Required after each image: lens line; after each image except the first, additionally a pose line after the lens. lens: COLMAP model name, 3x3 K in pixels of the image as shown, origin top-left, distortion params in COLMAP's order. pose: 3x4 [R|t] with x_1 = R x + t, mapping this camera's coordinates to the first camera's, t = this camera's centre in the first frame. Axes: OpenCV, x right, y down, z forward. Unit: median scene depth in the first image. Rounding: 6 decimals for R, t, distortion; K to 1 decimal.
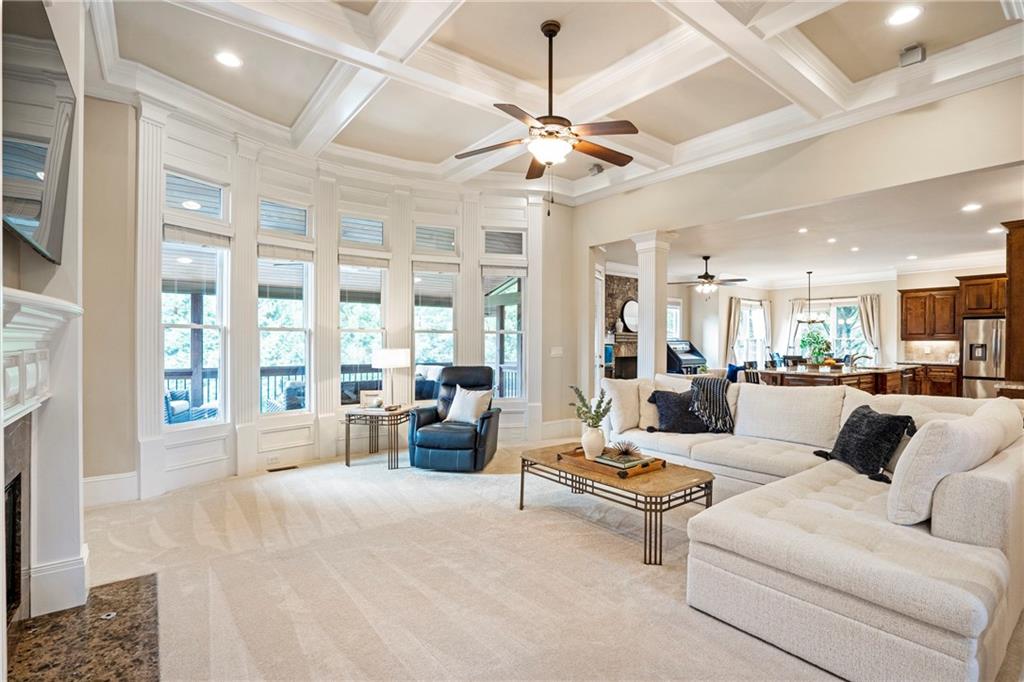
lens RADIAL K [[481.1, 0, 515.1], [0, 481.1, 343.2], [0, 0, 1]] dist [-0.015316, 0.002101]
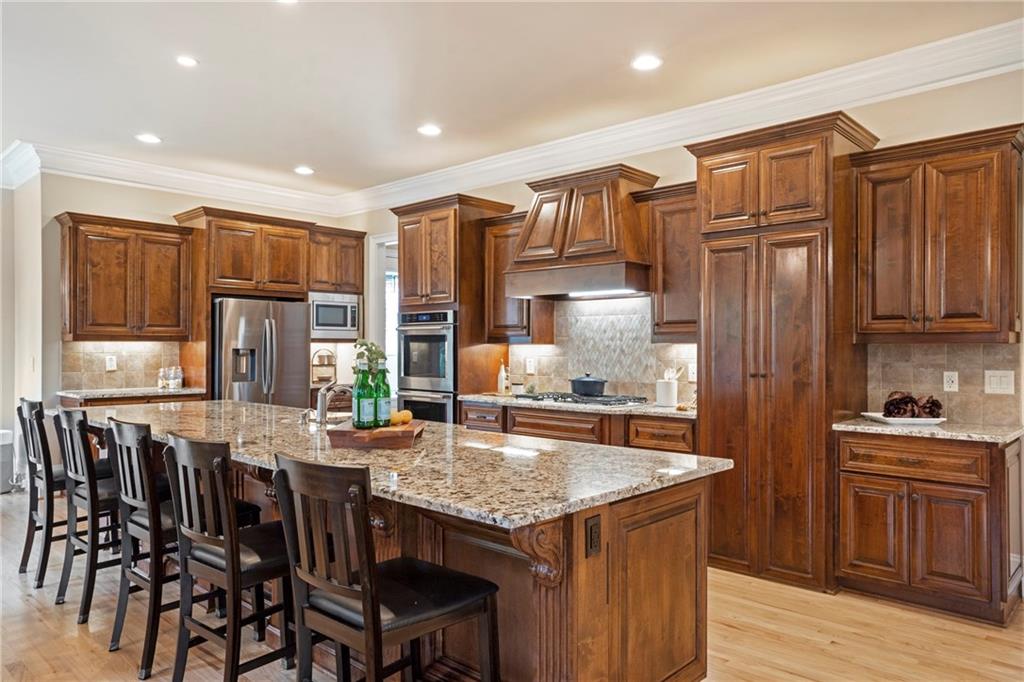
lens RADIAL K [[701.5, 0, 529.5], [0, 701.5, 343.6], [0, 0, 1]] dist [0.008608, 0.005535]
pose [[-0.157934, -0.000701, 0.987449, 0.173450], [-0.001126, 0.999999, 0.000529, -0.004066], [-0.987449, -0.001029, -0.157935, 0.745443]]
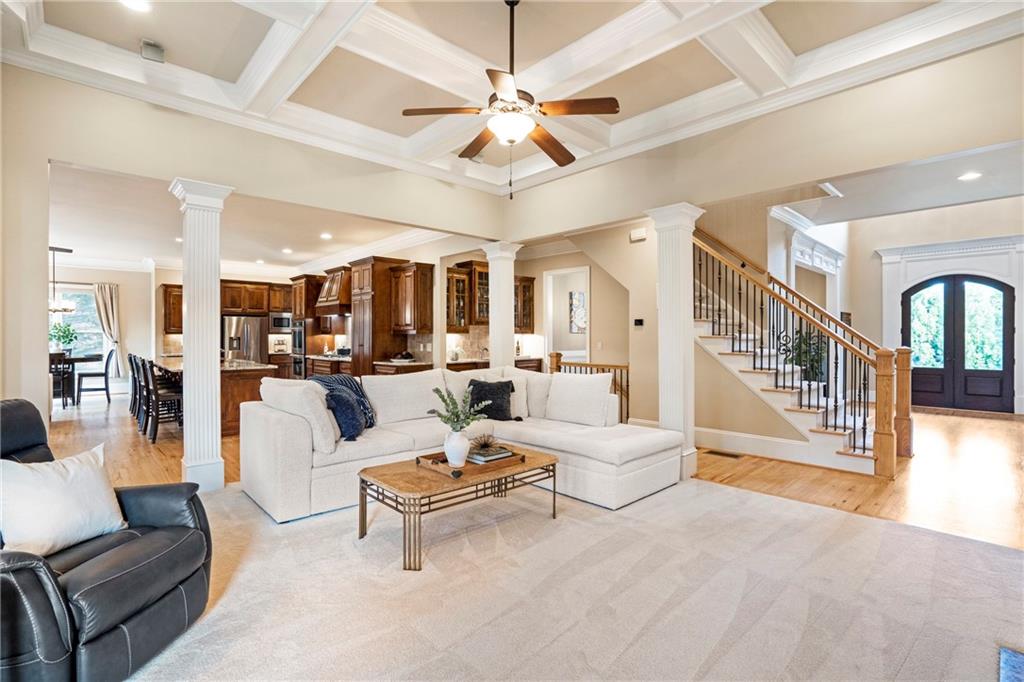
lens RADIAL K [[481.1, 0, 507.0], [0, 481.1, 339.0], [0, 0, 1]] dist [-0.015316, 0.002101]
pose [[-0.059327, -0.008955, 0.998198, -0.267402], [0.002257, 0.999956, 0.009105, -0.002583], [-0.998236, 0.002793, -0.059304, 0.342000]]
